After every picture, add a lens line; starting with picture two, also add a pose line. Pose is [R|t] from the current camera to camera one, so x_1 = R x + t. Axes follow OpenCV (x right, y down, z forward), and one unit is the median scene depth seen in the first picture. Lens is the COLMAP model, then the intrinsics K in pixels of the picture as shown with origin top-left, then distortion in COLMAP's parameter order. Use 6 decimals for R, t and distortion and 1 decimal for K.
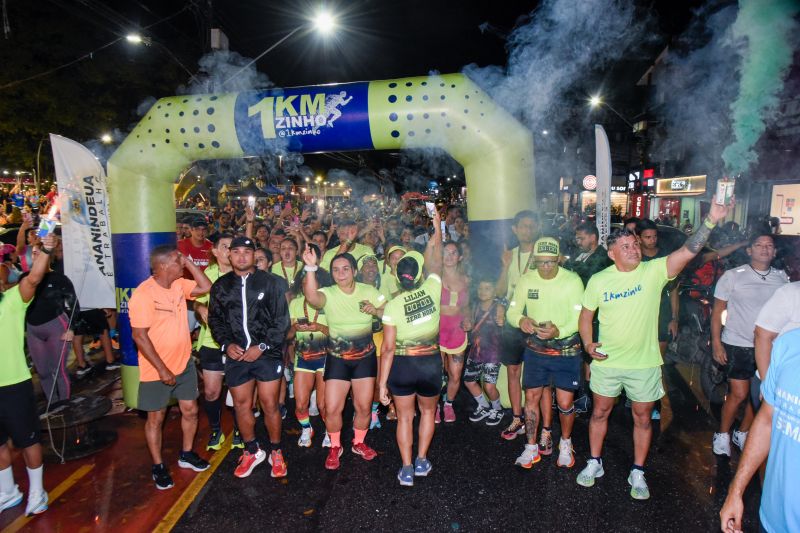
lens RADIAL K [[552.4, 0, 394.3], [0, 552.4, 284.5], [0, 0, 1]] dist [-0.113964, 0.064282]
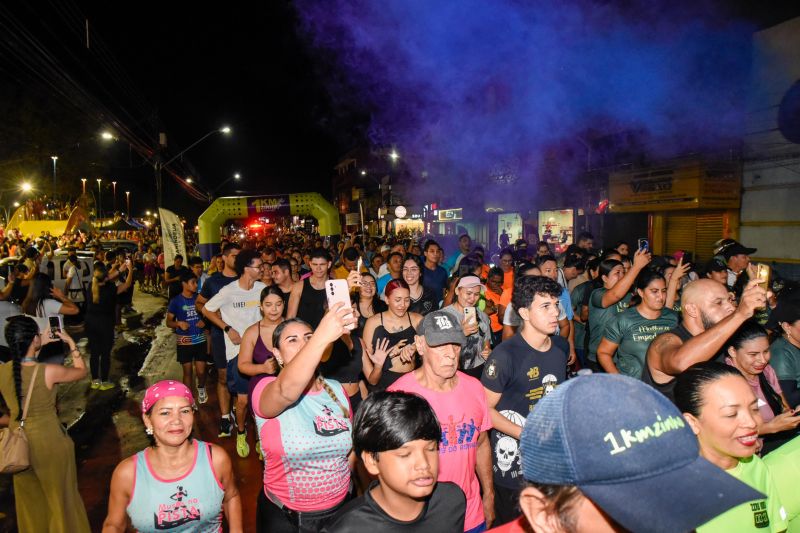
lens RADIAL K [[563.9, 0, 393.3], [0, 563.9, 286.1], [0, 0, 1]] dist [-0.118435, 0.070657]
pose [[0.955685, -0.049695, 0.290166, -0.067247], [0.064034, 0.997141, -0.040124, 0.054482], [-0.287342, 0.056927, 0.956135, -0.366680]]
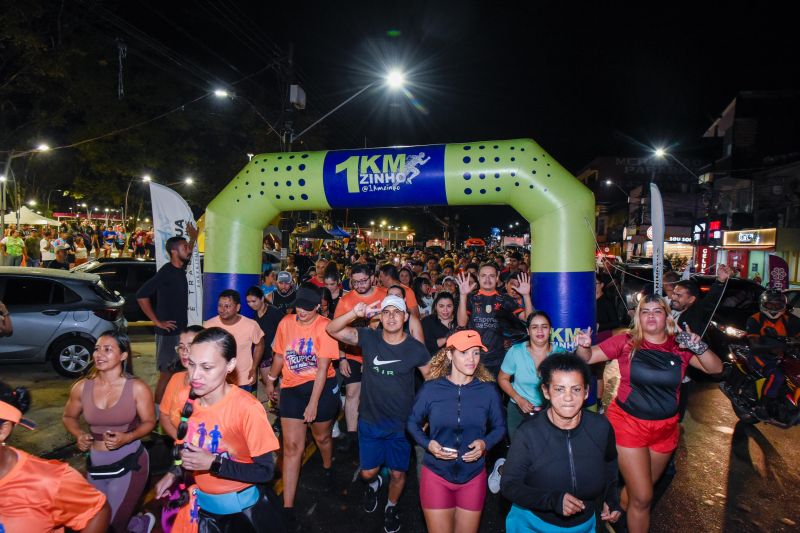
lens RADIAL K [[547.0, 0, 396.6], [0, 547.0, 285.3], [0, 0, 1]] dist [-0.115260, 0.067520]
pose [[0.993773, 0.033323, -0.106327, -0.000146], [-0.041421, 0.996332, -0.074882, -0.000233], [0.103441, 0.078820, 0.991508, -0.011164]]
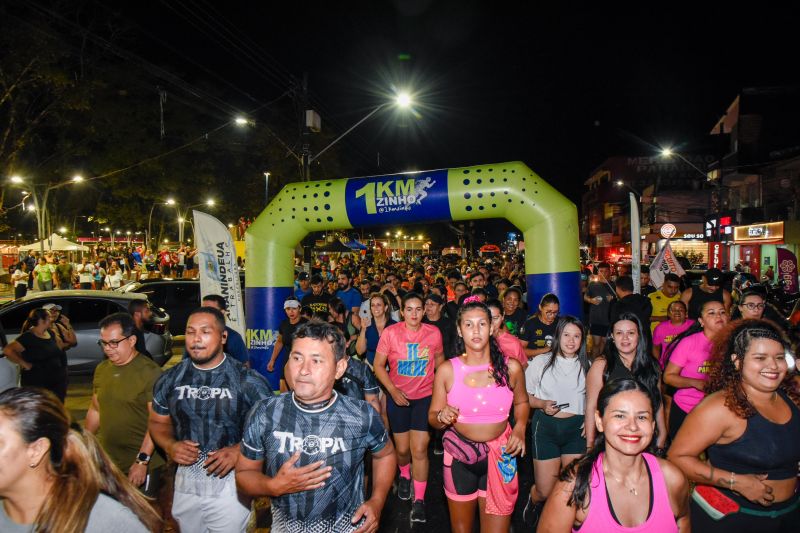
lens RADIAL K [[549.0, 0, 397.1], [0, 549.0, 285.8], [0, 0, 1]] dist [-0.119883, 0.074645]
pose [[0.990327, -0.011486, -0.138276, 0.004240], [-0.001174, 0.995839, -0.091126, 0.003473], [0.138748, 0.090407, 0.986193, -0.041301]]
